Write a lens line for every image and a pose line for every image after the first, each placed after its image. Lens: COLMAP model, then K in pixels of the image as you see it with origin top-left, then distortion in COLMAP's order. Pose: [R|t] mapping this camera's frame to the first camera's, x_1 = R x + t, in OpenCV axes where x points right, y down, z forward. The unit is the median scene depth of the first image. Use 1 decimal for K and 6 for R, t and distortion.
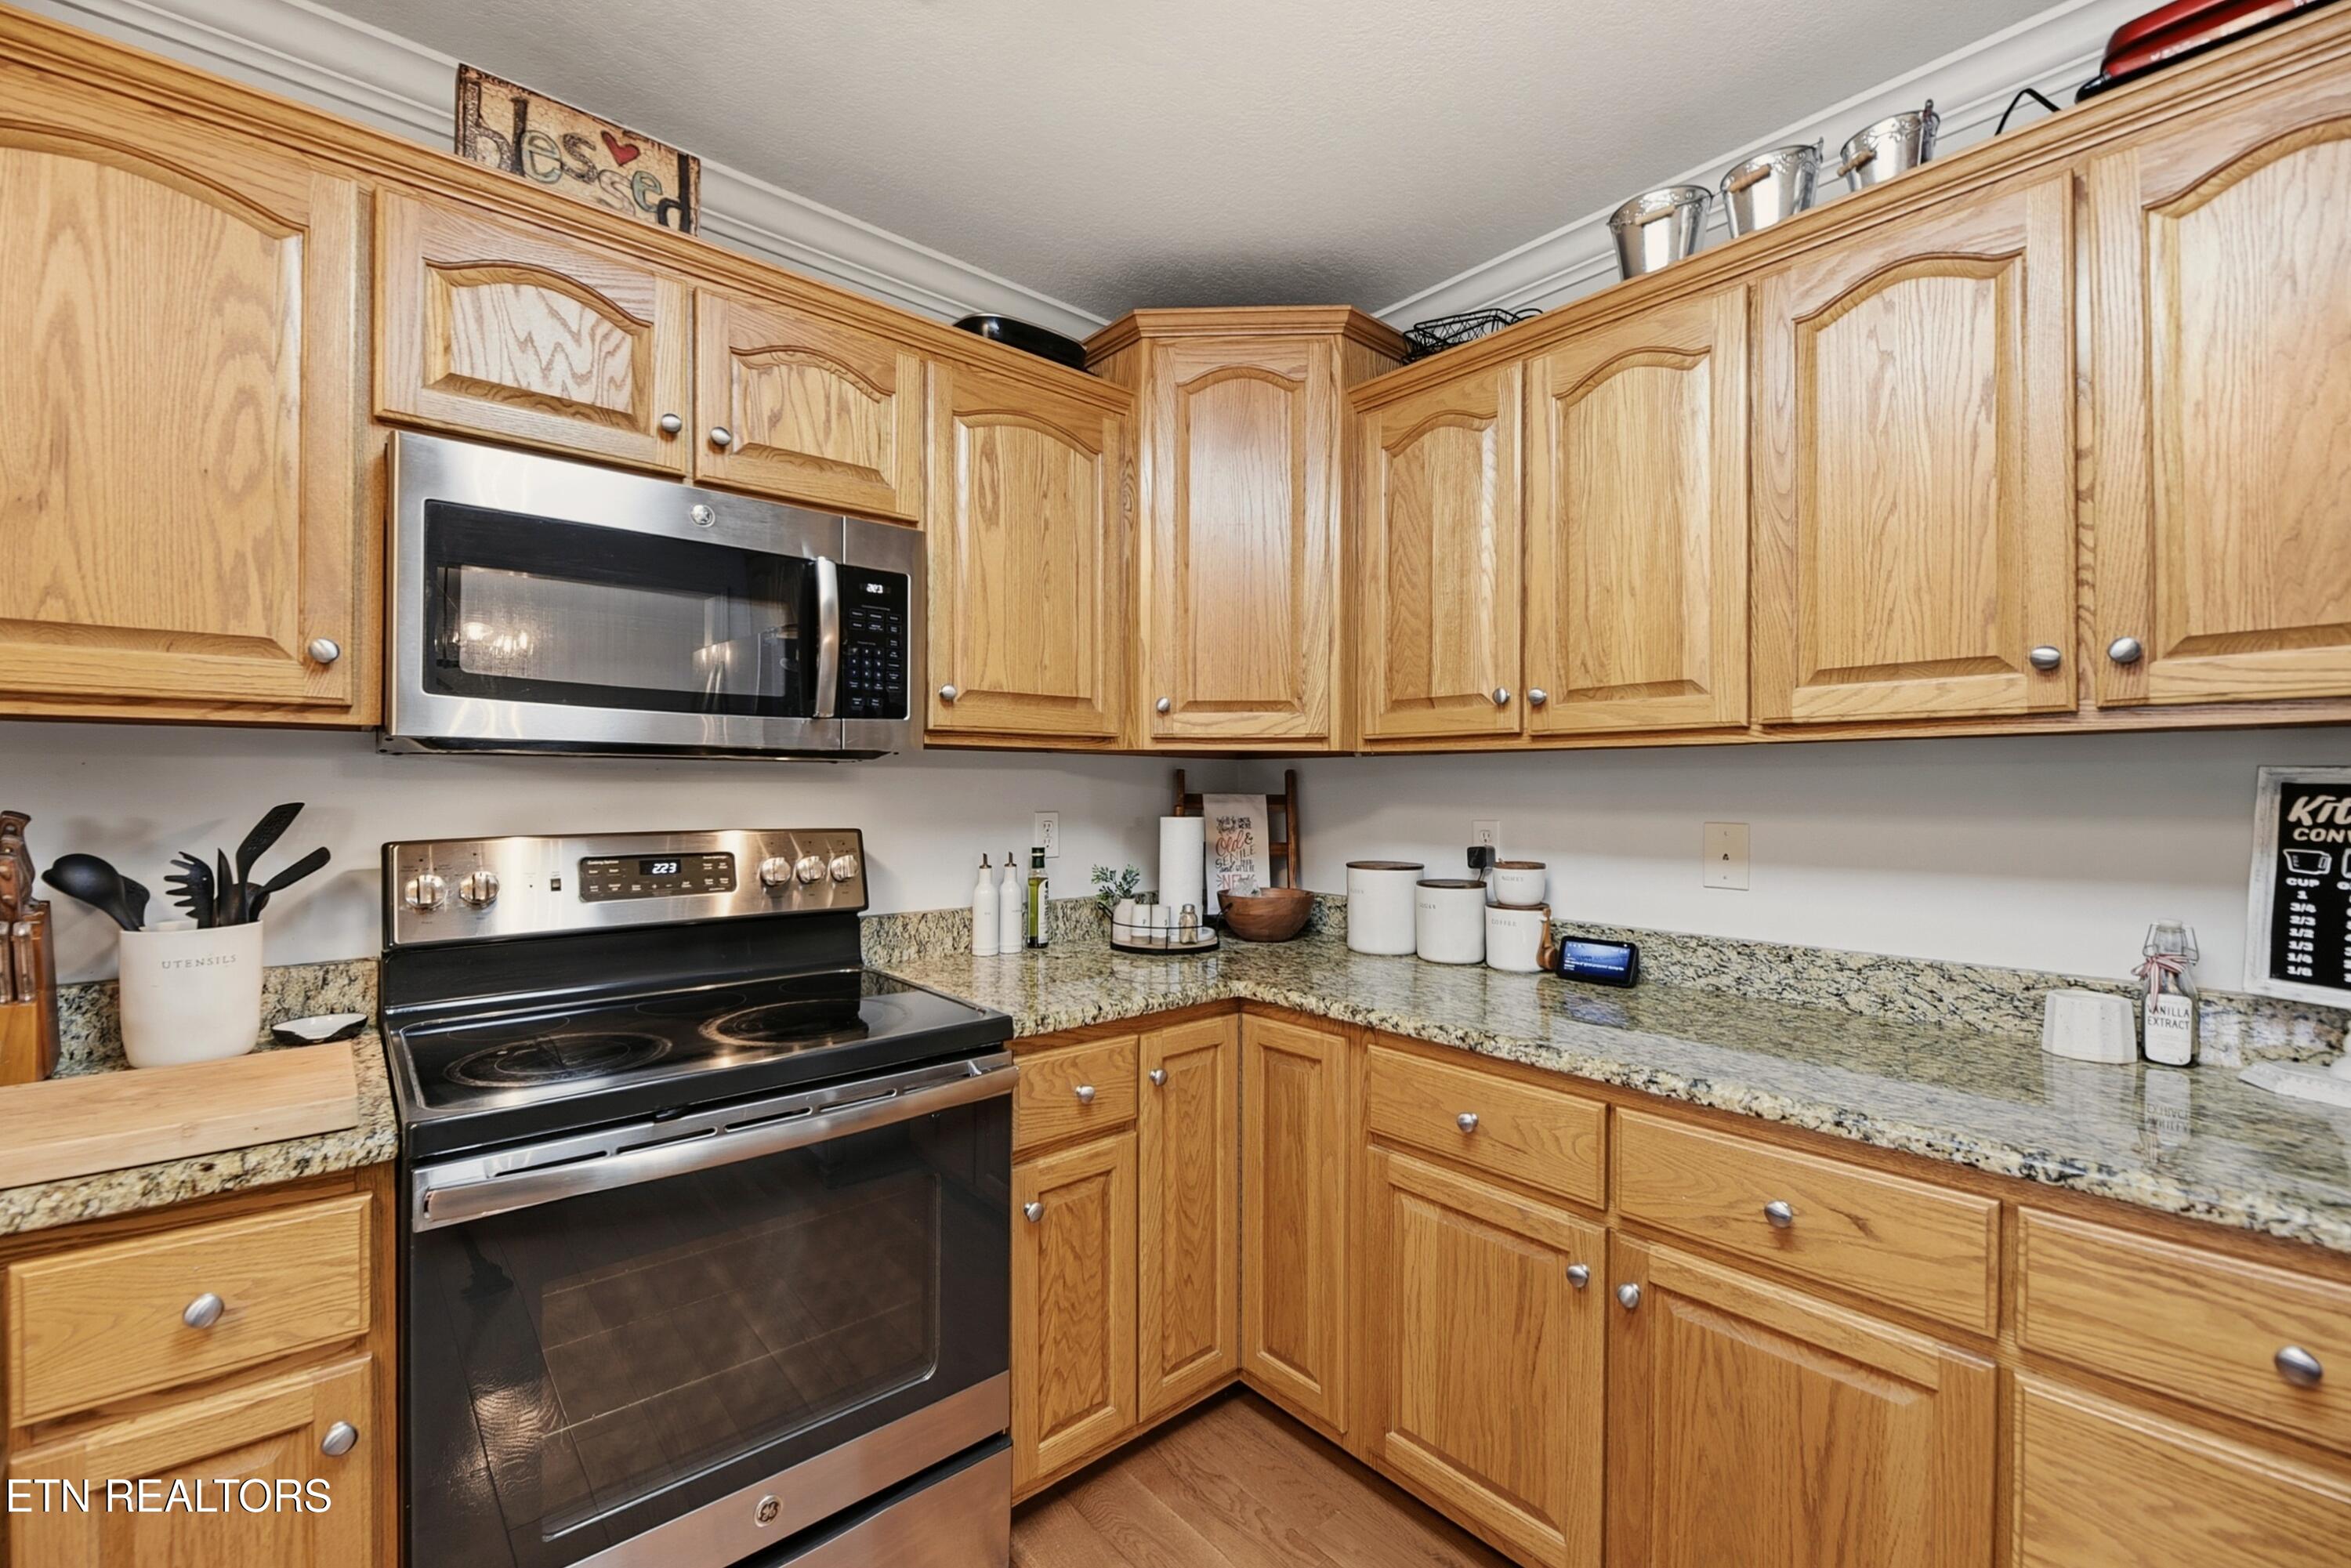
lens RADIAL K [[978.6, 0, 1182.6], [0, 978.6, 783.6], [0, 0, 1]] dist [-0.001926, -0.002603]
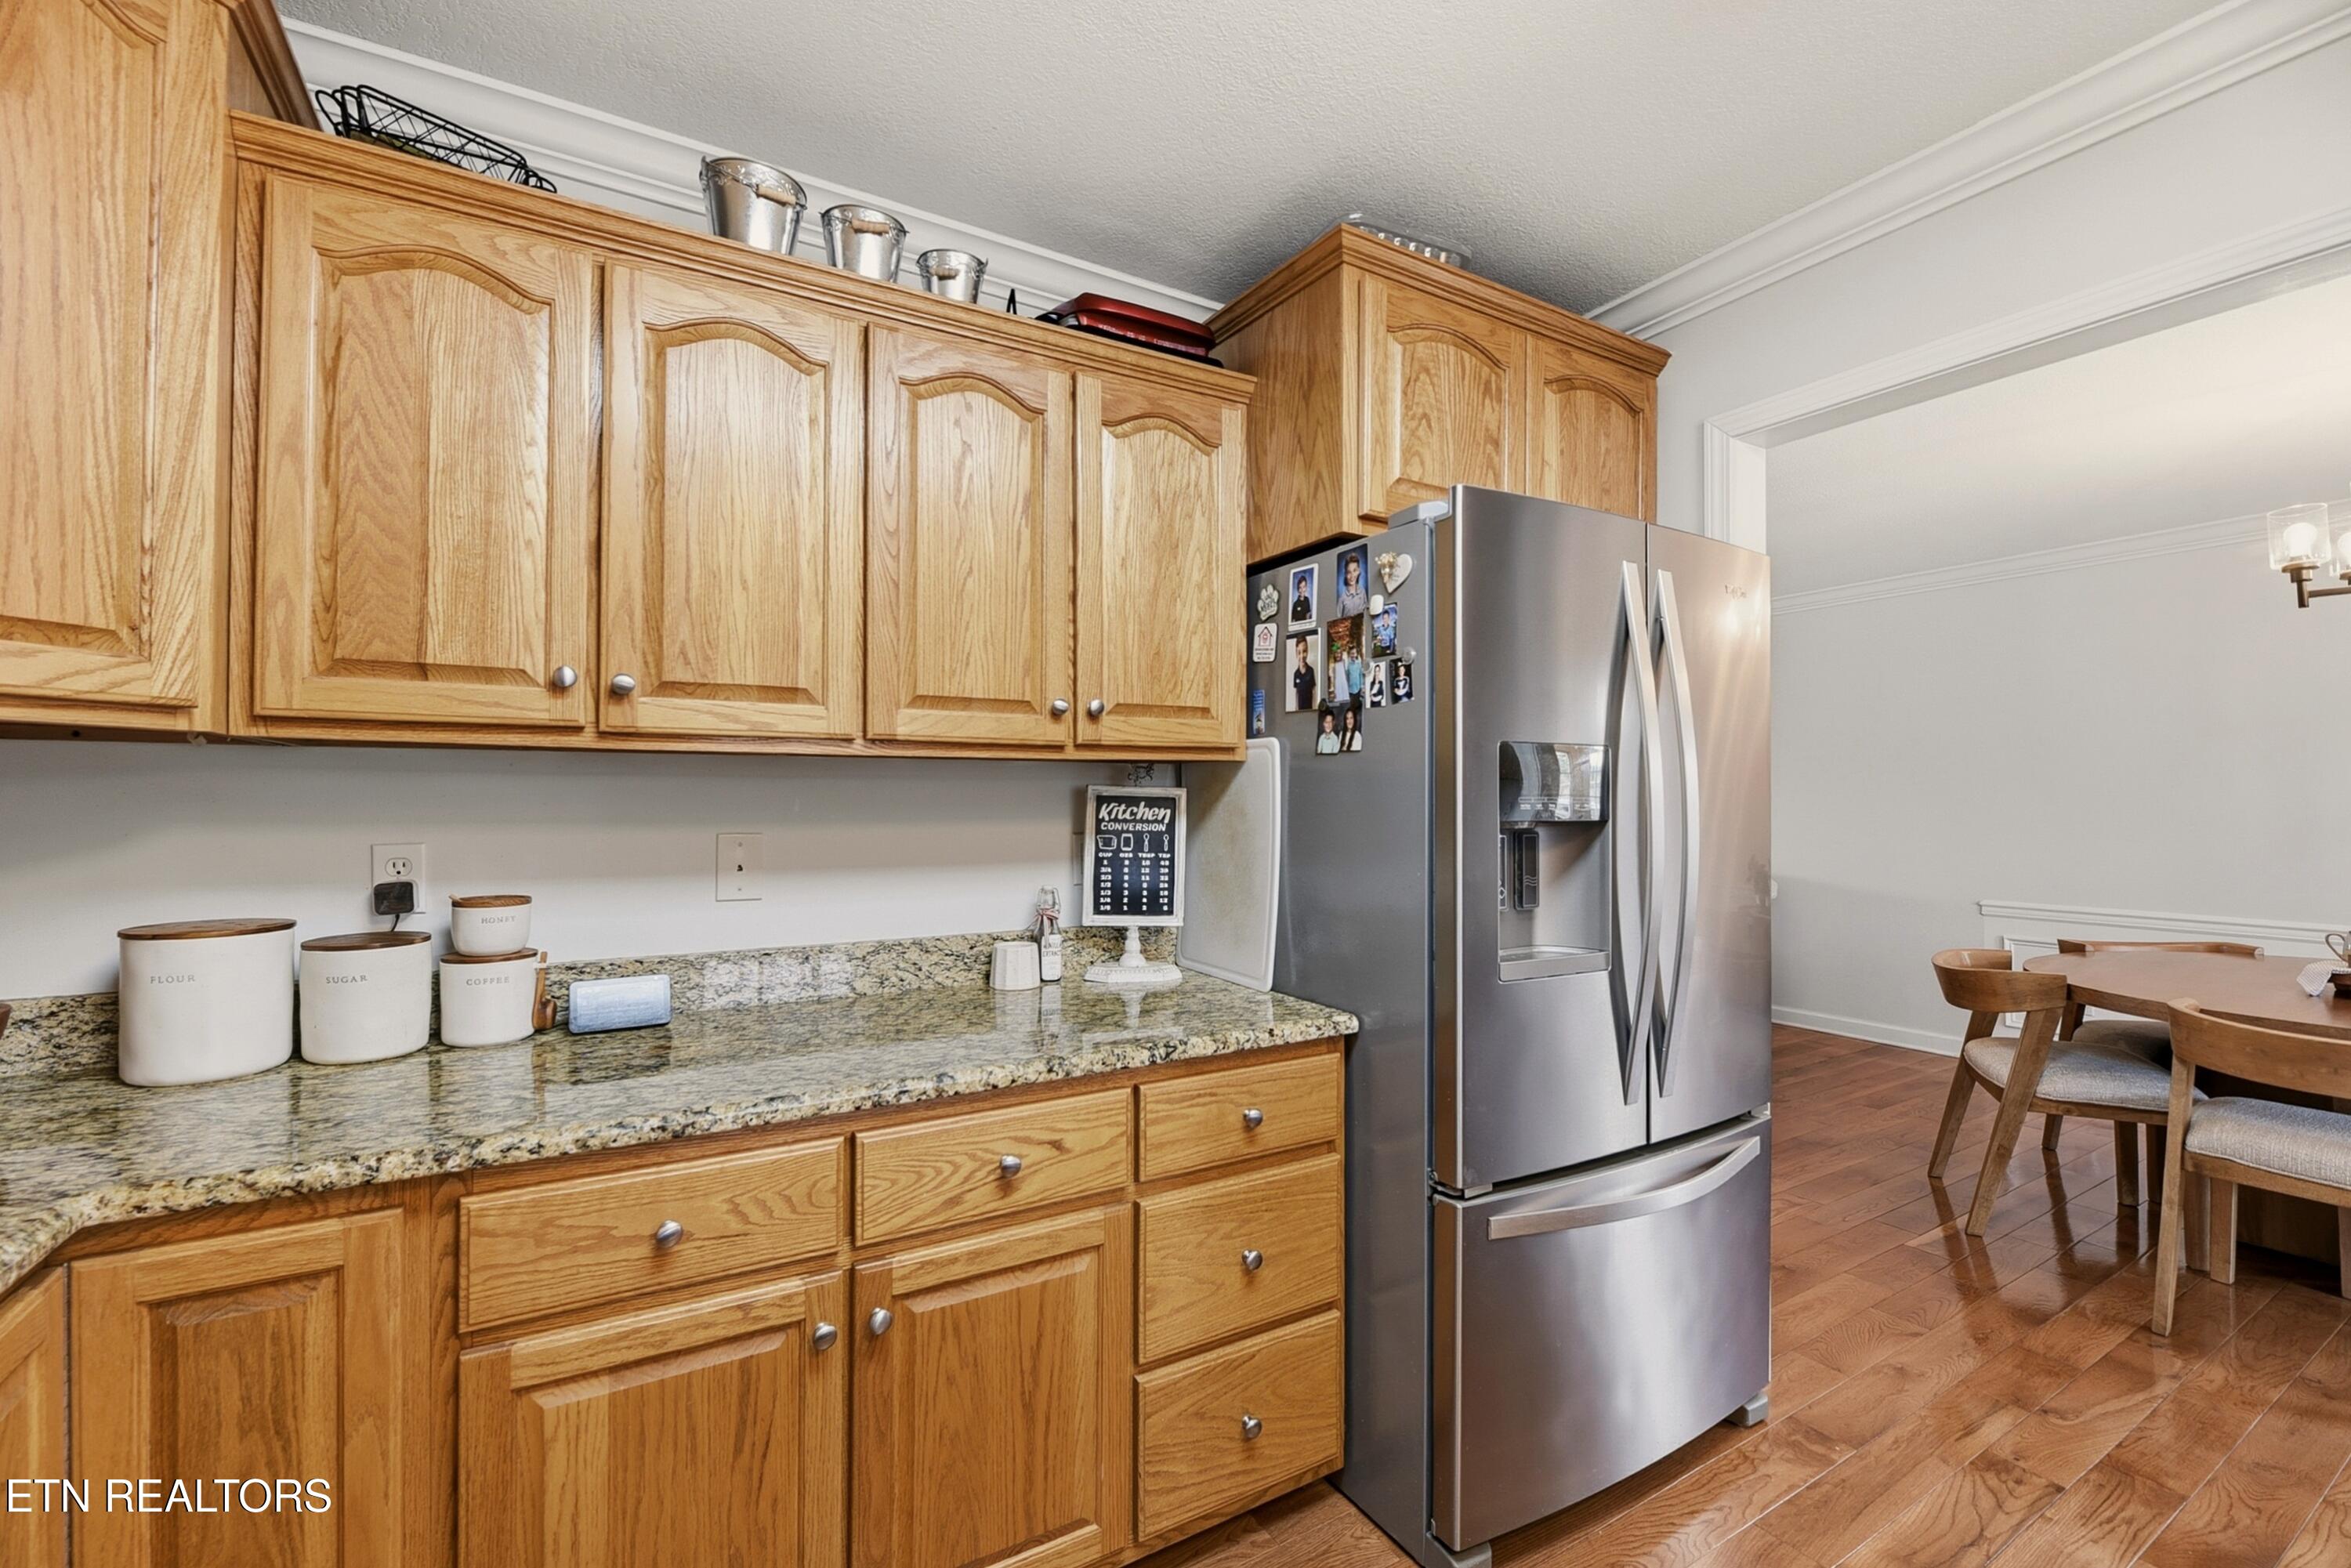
lens RADIAL K [[978.6, 0, 1174.8], [0, 978.6, 783.2], [0, 0, 1]] dist [-0.001926, -0.002603]
pose [[0.181574, 0.014566, 0.983269, -0.383092], [-0.005867, 0.999889, -0.013729, 0.000806], [-0.983360, -0.003276, 0.181640, 0.455323]]
